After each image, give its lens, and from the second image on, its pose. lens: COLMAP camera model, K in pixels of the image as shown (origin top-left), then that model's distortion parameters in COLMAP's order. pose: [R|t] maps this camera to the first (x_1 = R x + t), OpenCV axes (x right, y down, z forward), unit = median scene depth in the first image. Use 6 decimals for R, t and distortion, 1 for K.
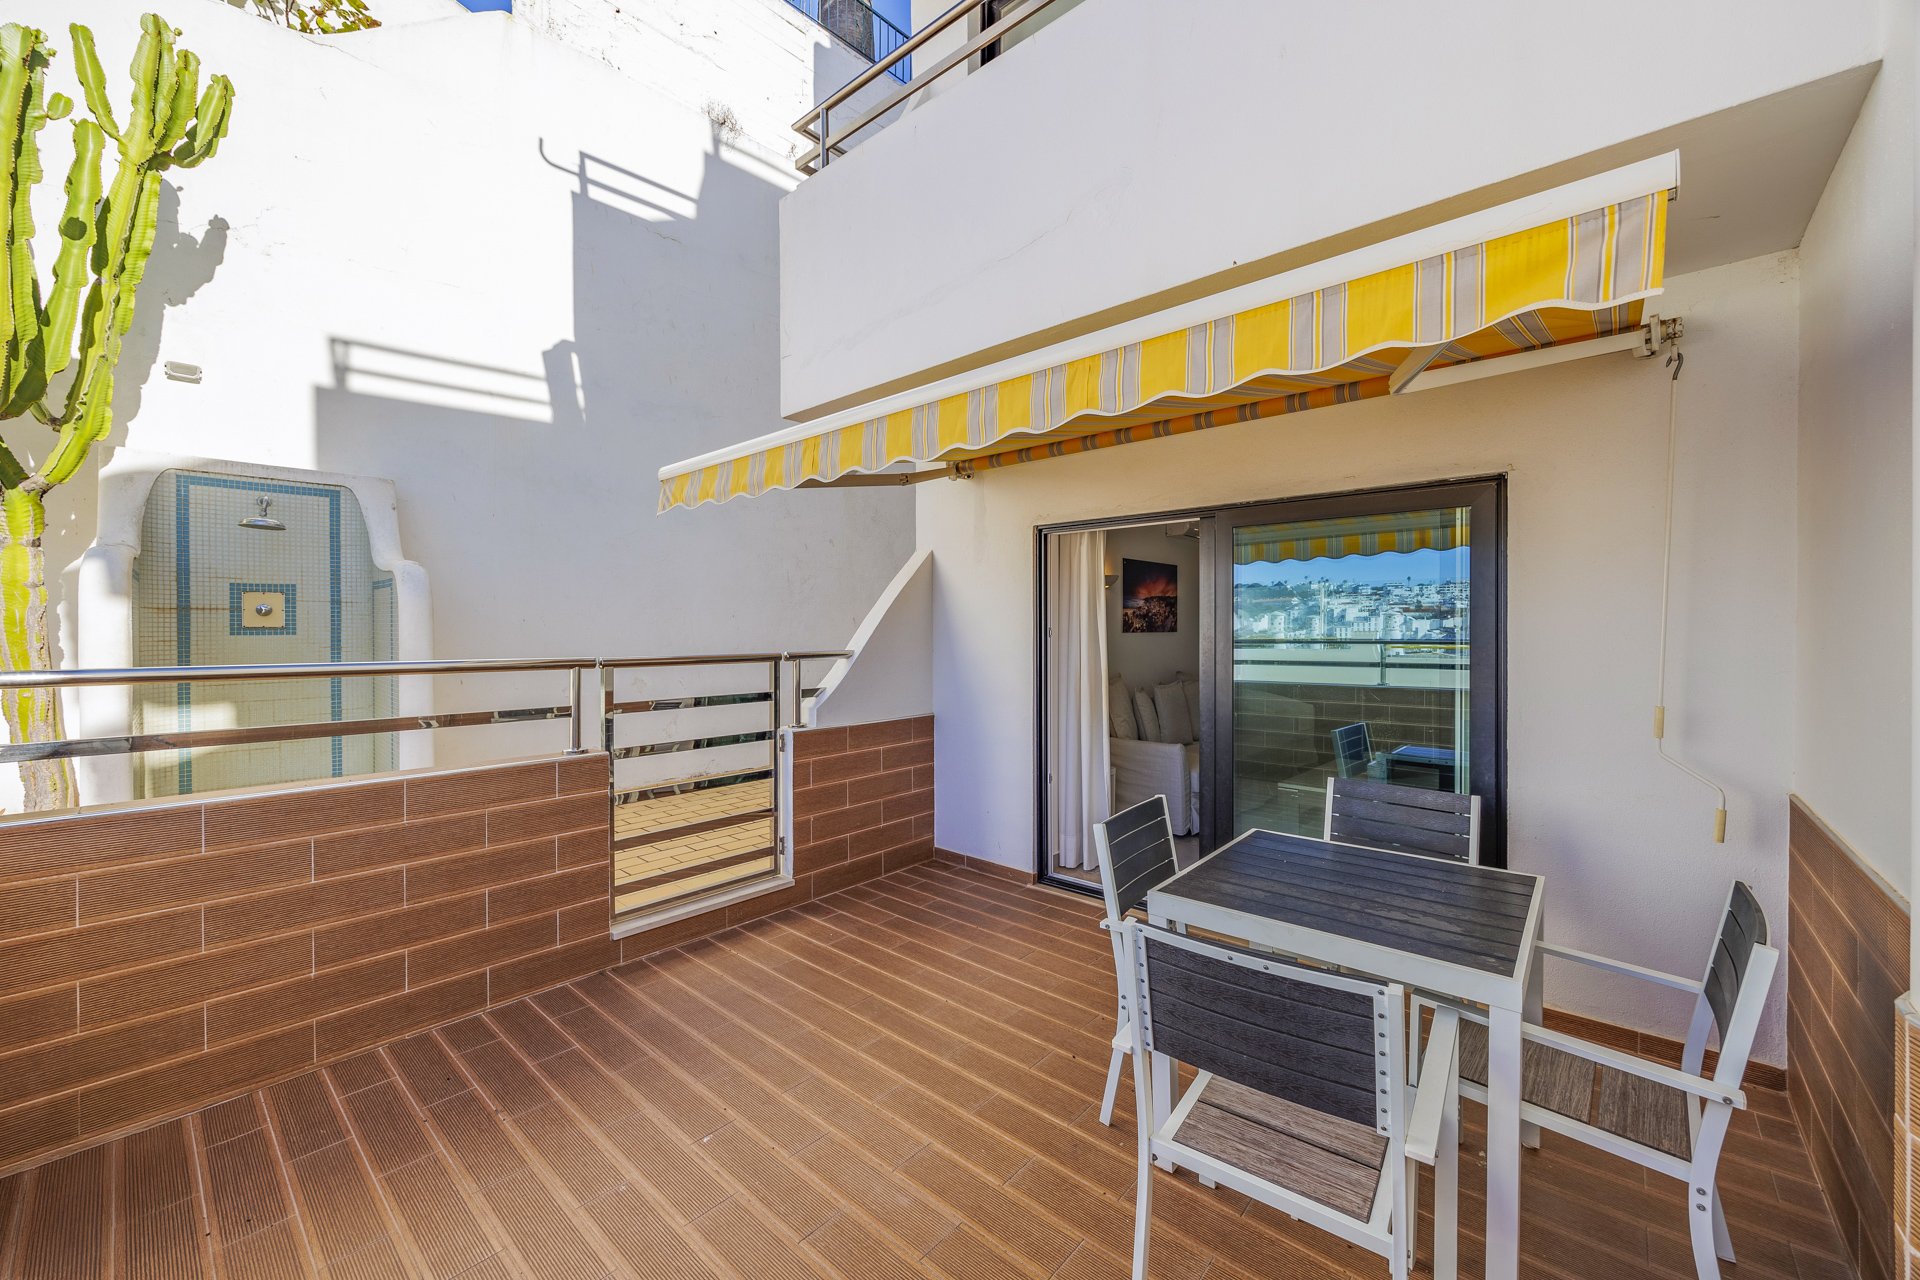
lens RADIAL K [[739.2, 0, 960.0], [0, 739.2, 640.0], [0, 0, 1]] dist [-0.000524, 0.000008]
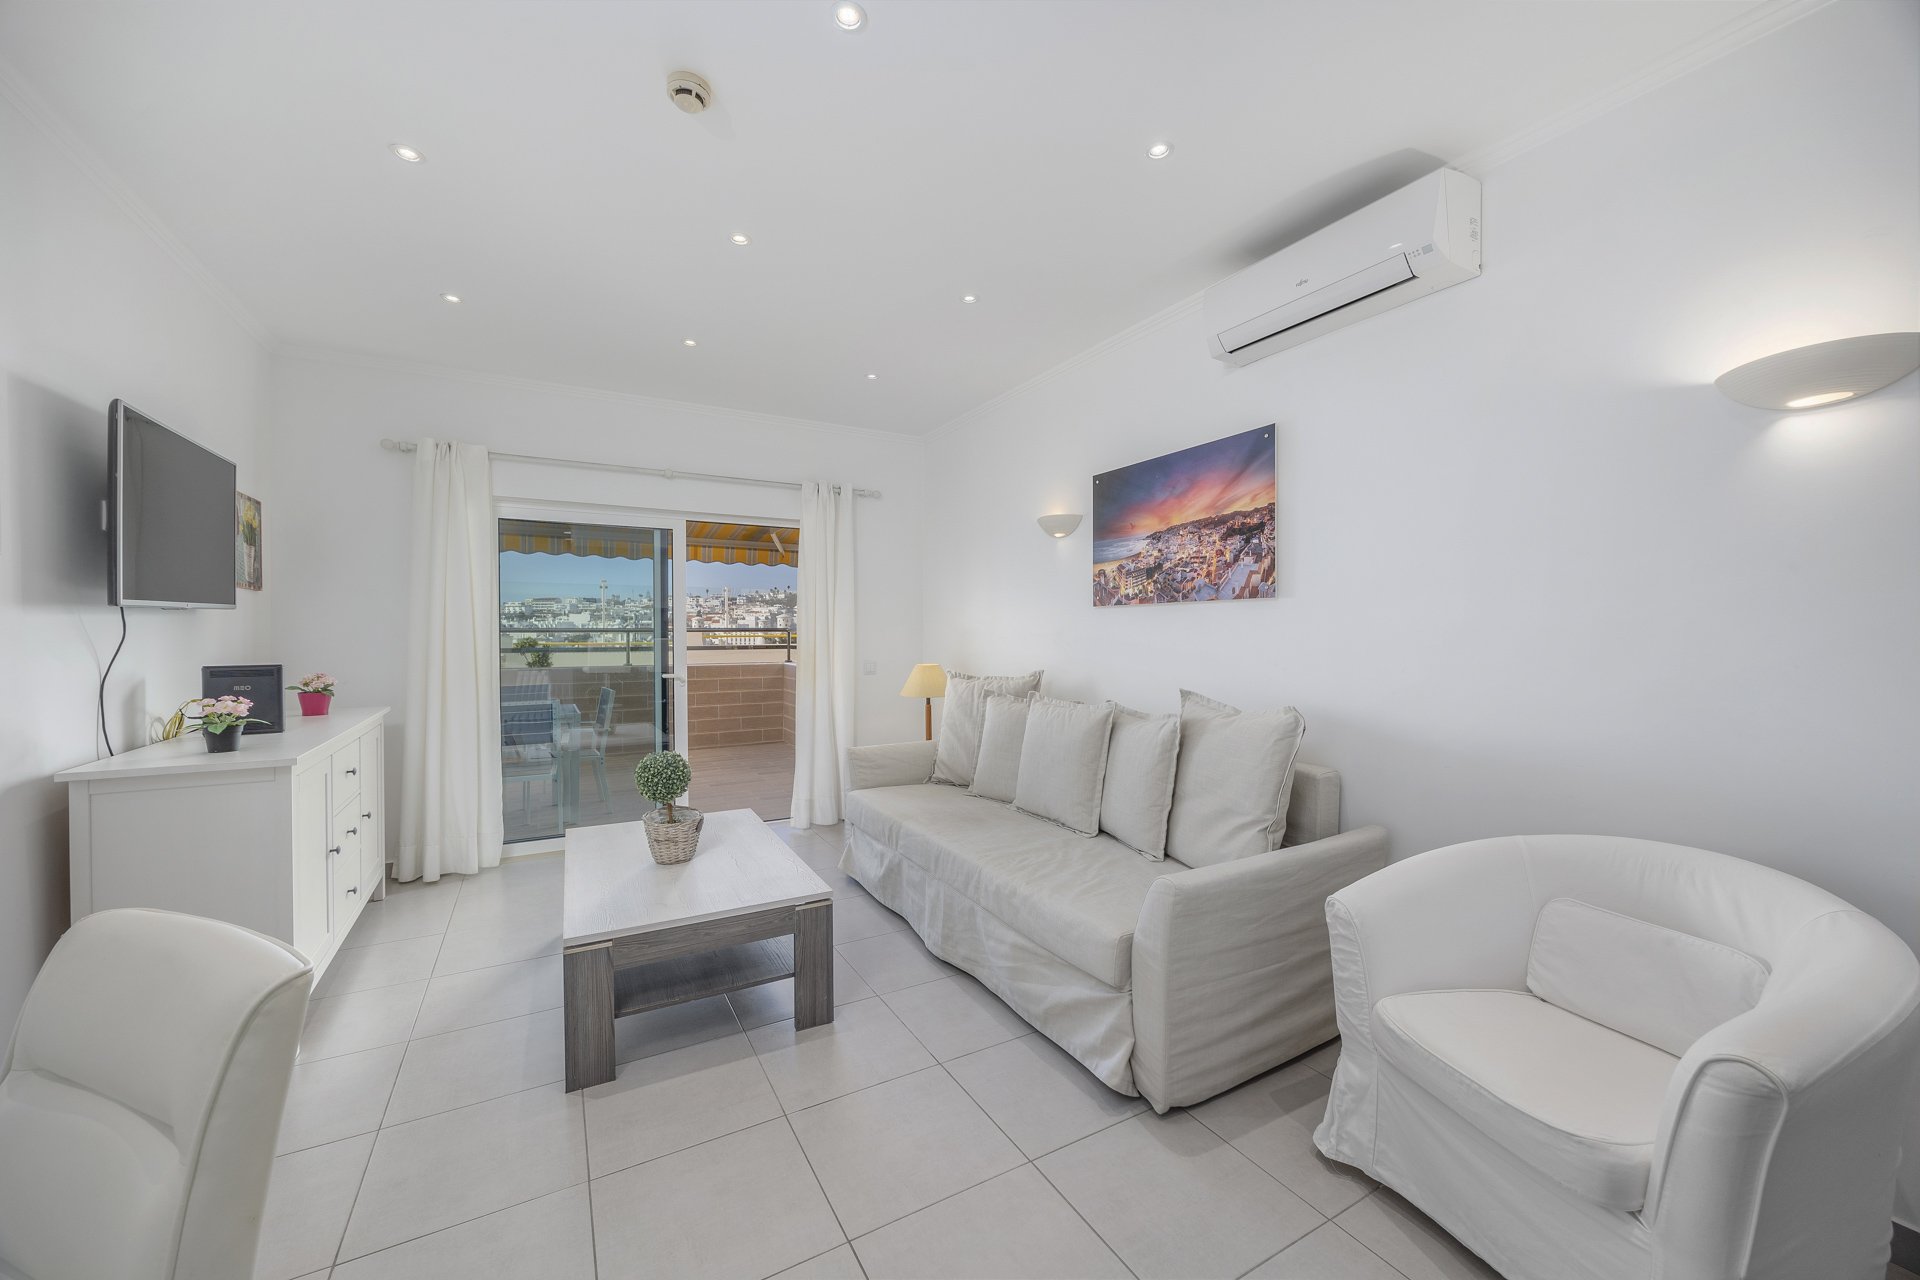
lens RADIAL K [[721.6, 0, 960.0], [0, 721.6, 640.0], [0, 0, 1]] dist [-0.001782, -0.000094]
pose [[-0.325764, 0.014874, -0.945334, 1.132236], [-0.007472, 0.999805, 0.018306, 0.009737], [0.945422, 0.013027, -0.325589, 1.567051]]
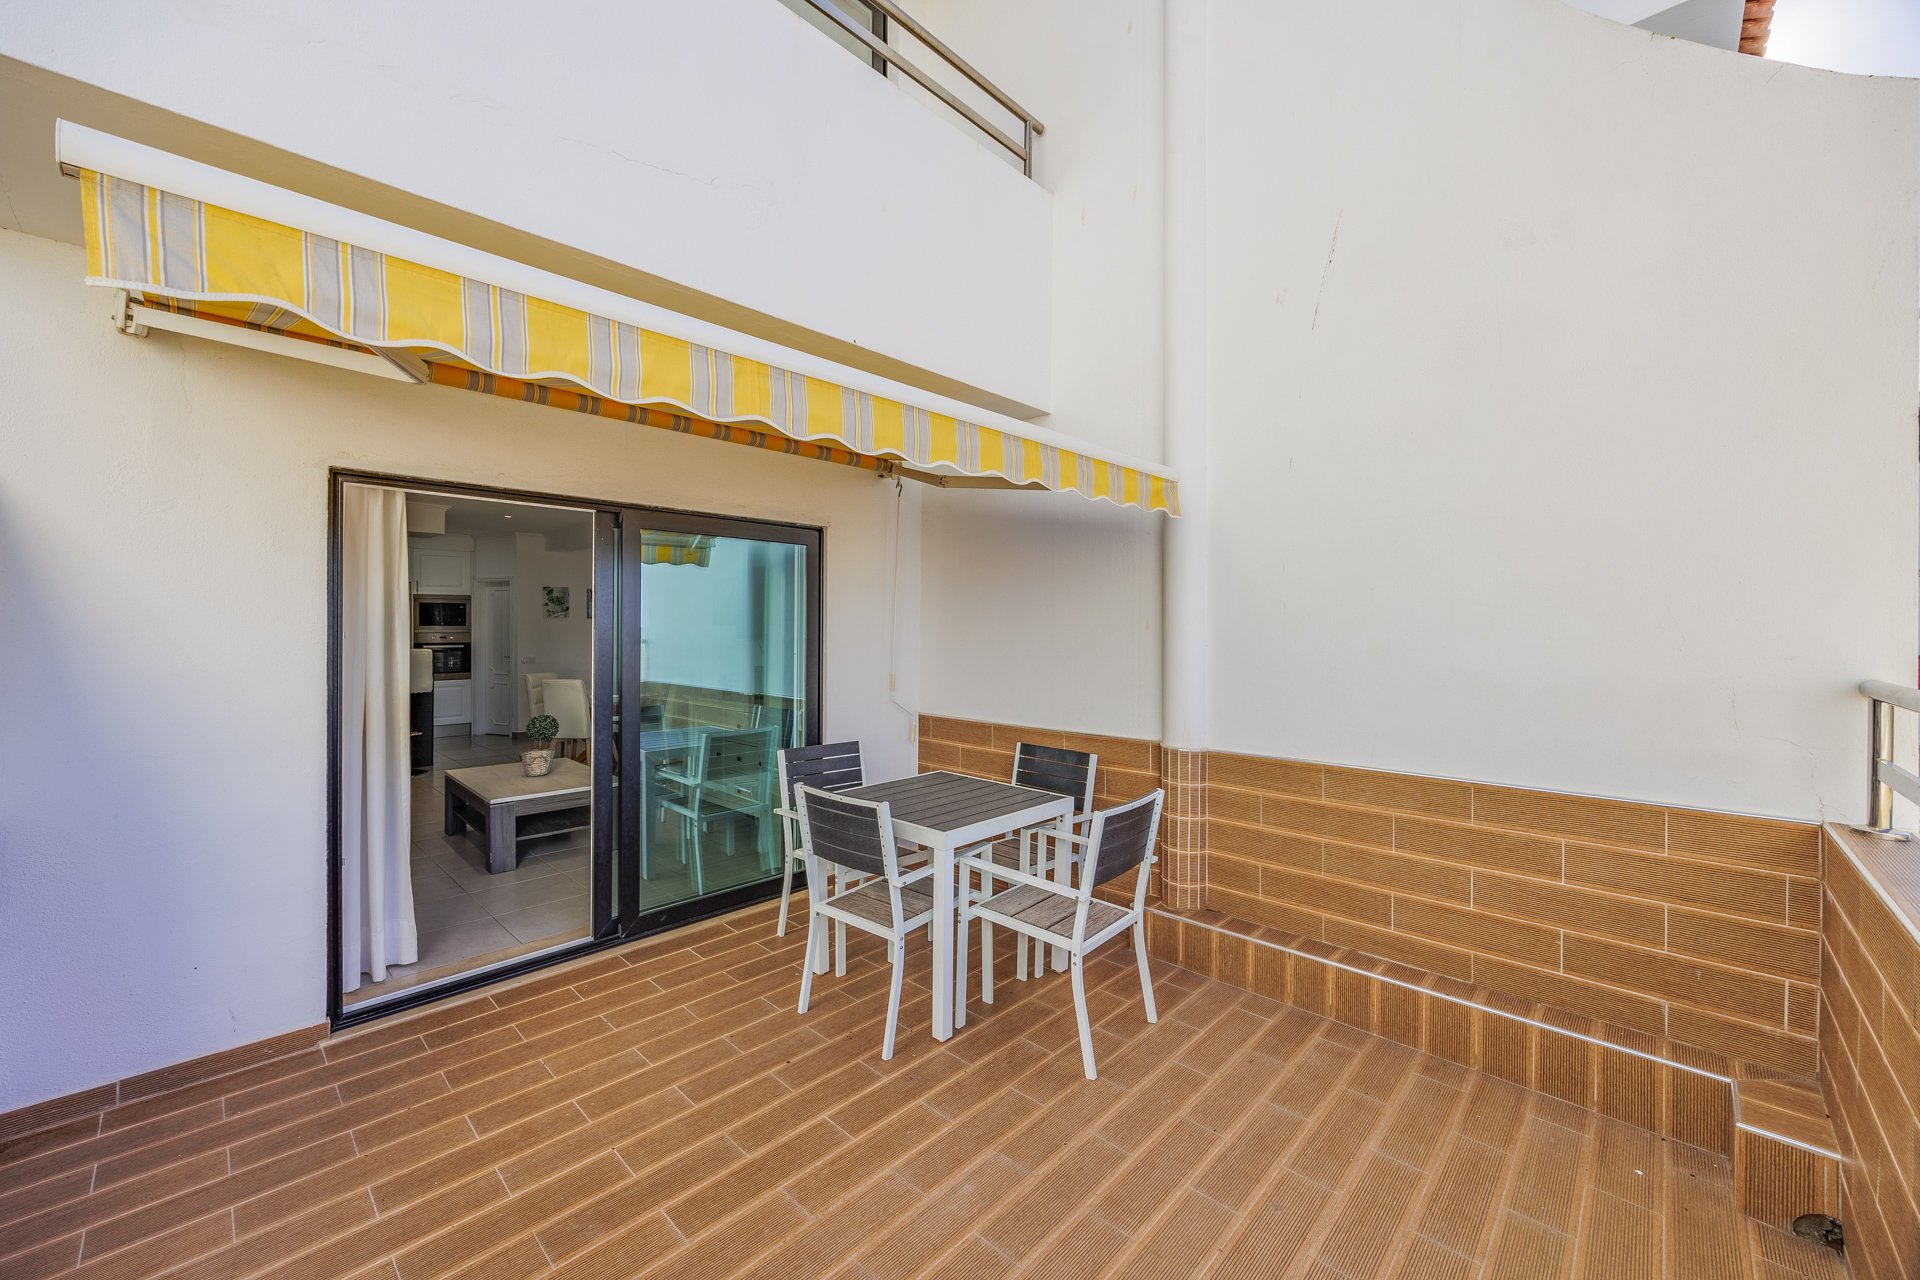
lens RADIAL K [[743.4, 0, 968.9], [0, 743.4, 612.5], [0, 0, 1]] dist [-0.001749, -0.000317]
pose [[0.031745, 0.023798, 0.999213, -0.506743], [0.008425, 0.999675, -0.024076, -0.007972], [-0.999461, 0.009182, 0.031534, 0.430387]]
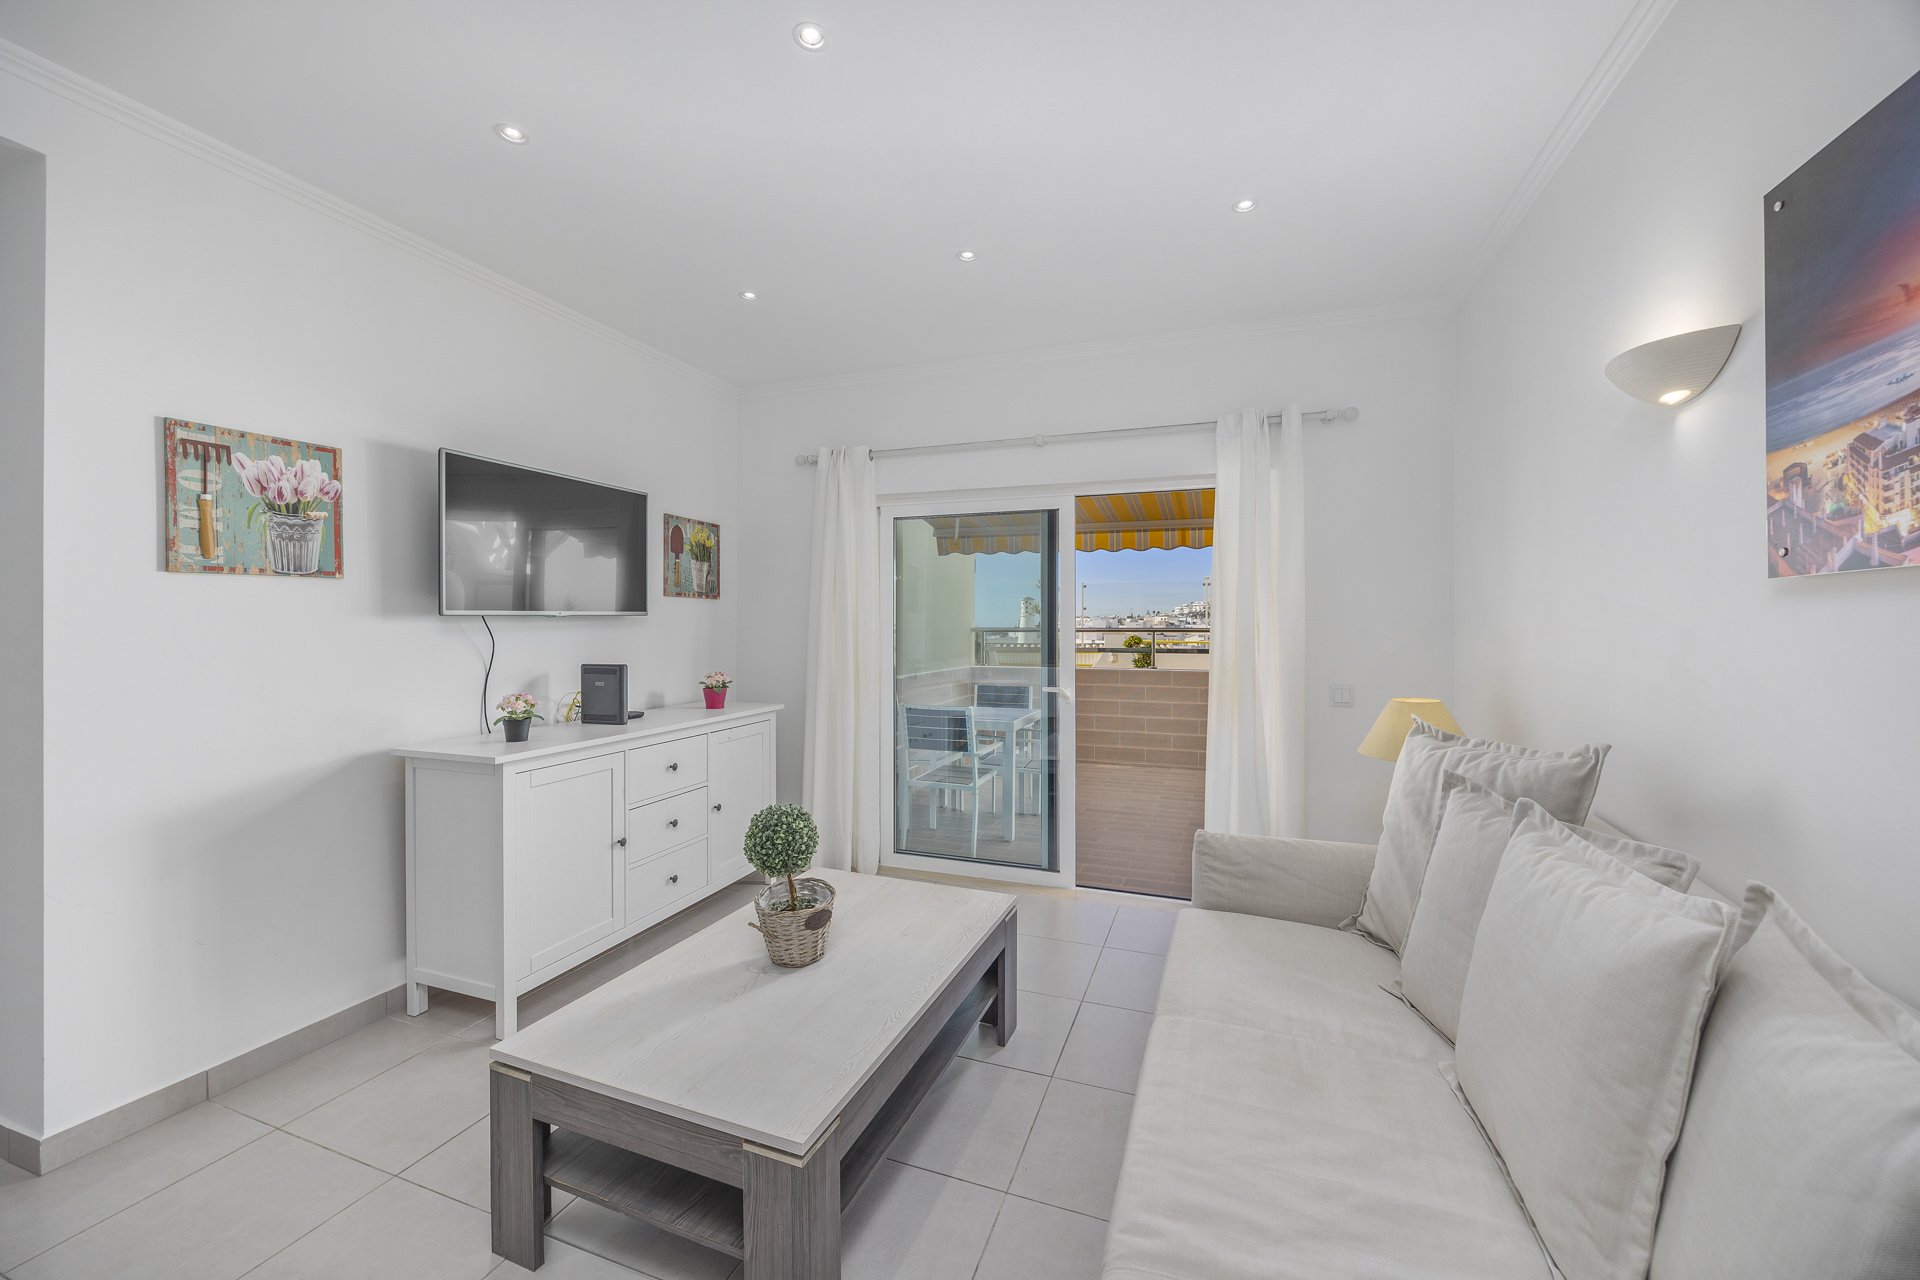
lens RADIAL K [[730.6, 0, 960.3], [0, 730.6, 623.9], [0, 0, 1]] dist [0.000251, 0.000033]
pose [[-0.932456, -0.000674, -0.361282, 0.703810], [-0.003078, 0.999977, 0.006081, 0.002300], [0.361269, 0.006783, -0.932437, 1.592236]]
